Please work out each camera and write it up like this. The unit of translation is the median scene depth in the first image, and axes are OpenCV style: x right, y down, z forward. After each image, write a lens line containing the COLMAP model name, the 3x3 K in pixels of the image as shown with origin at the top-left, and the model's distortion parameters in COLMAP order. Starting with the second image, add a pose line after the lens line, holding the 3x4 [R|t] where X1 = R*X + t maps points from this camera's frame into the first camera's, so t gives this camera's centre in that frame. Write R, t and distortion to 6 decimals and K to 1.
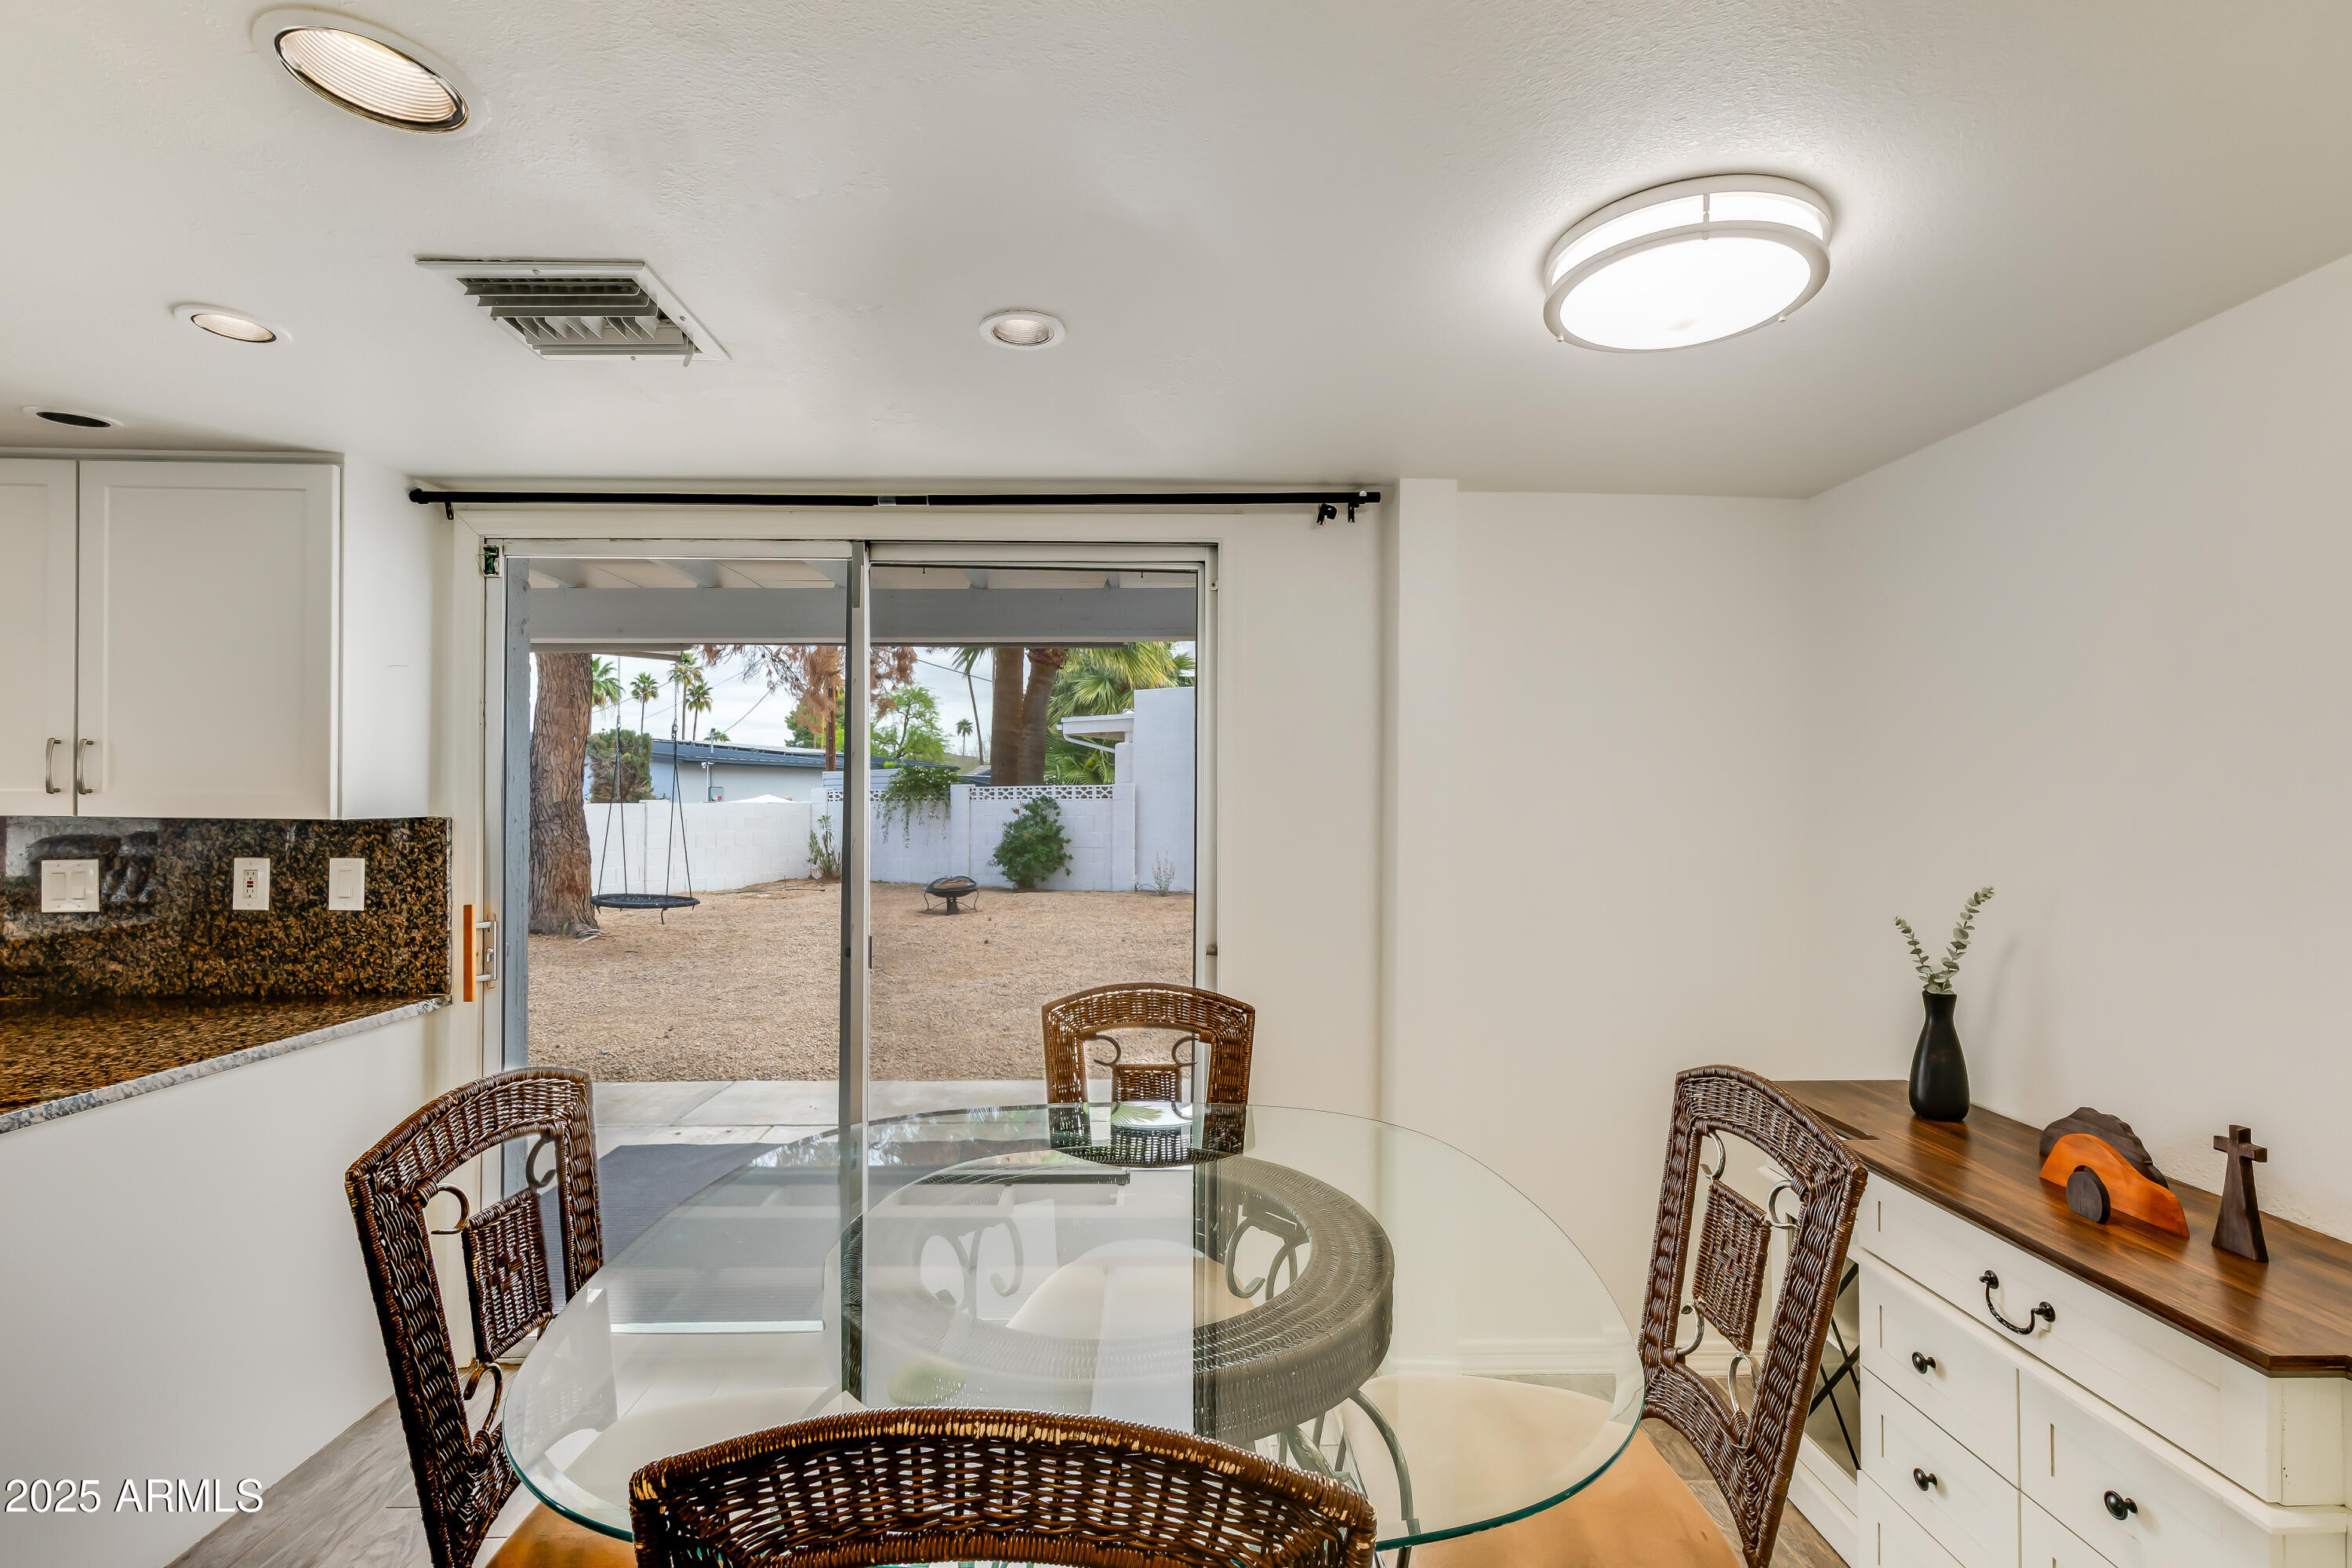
lens RADIAL K [[1056.1, 0, 1174.3], [0, 1056.1, 795.7], [0, 0, 1]] dist [0.009603, 0.000185]
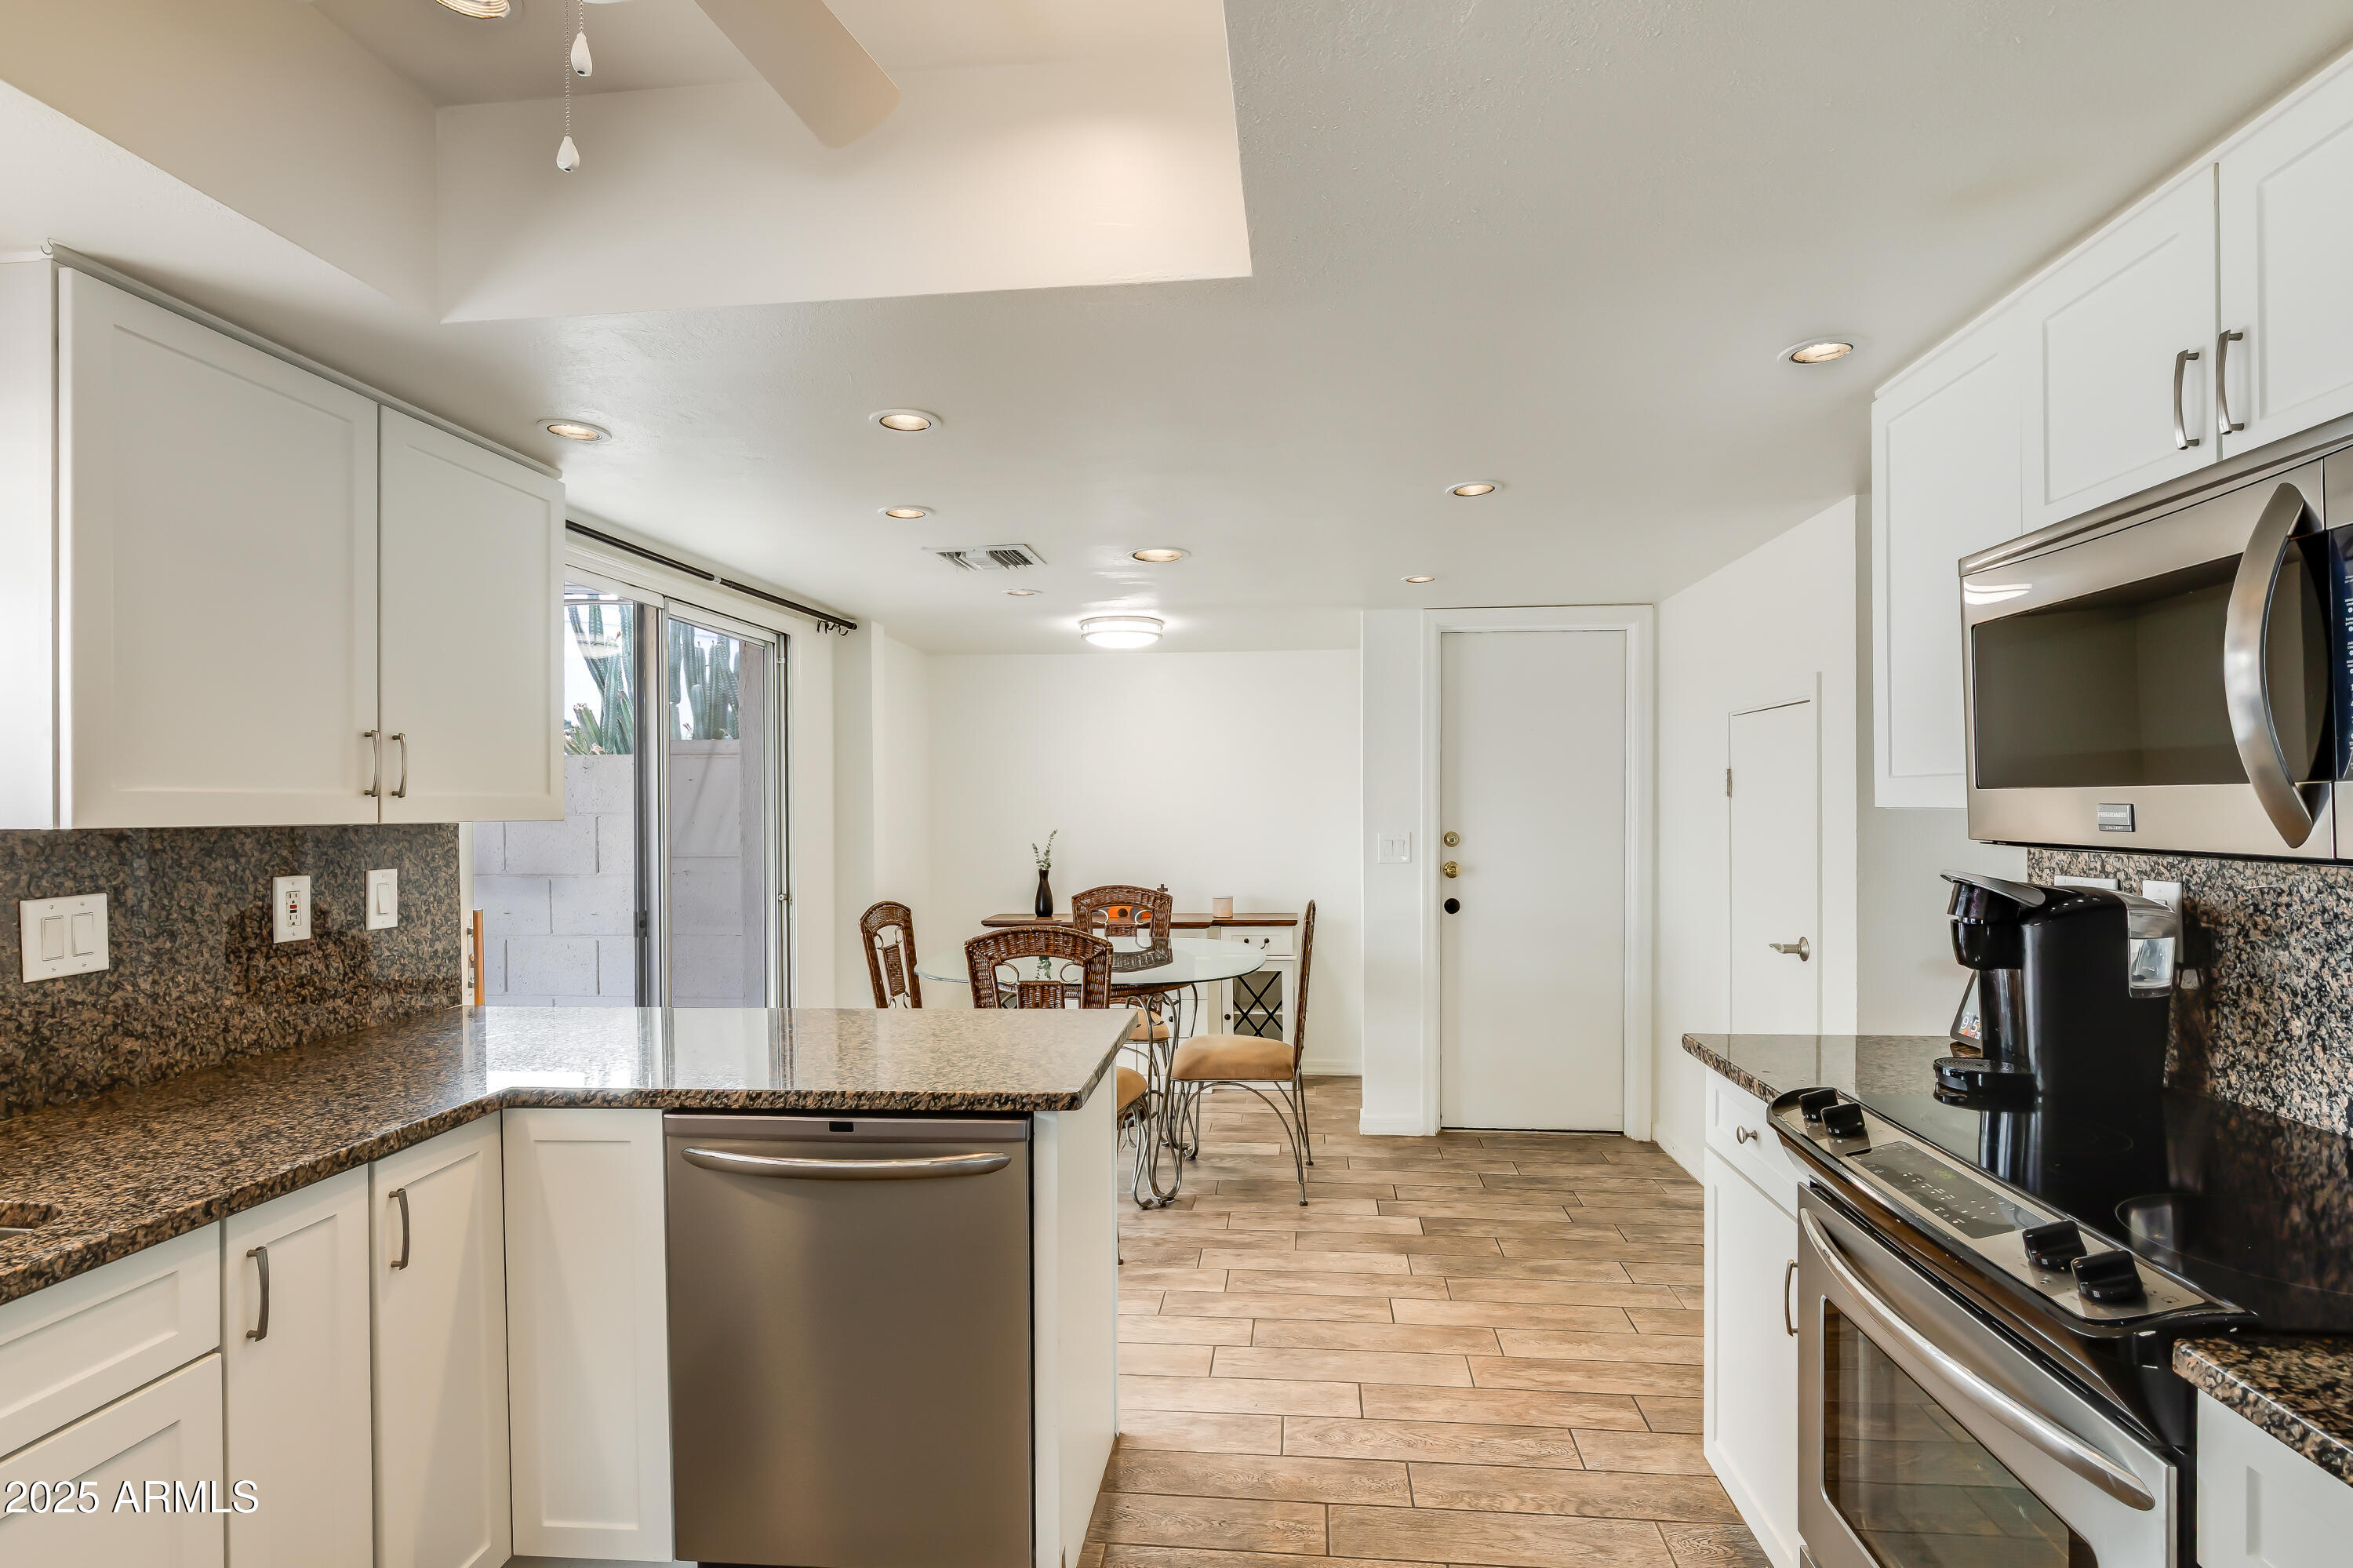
lens RADIAL K [[1218.7, 0, 1178.0], [0, 1218.7, 792.7], [0, 0, 1]] dist [0.000099, -0.000004]
pose [[0.110206, 0.002066, 0.993907, -1.708844], [-0.002899, 0.999994, -0.001757, -0.004920], [-0.993905, -0.002688, 0.110212, 0.233636]]
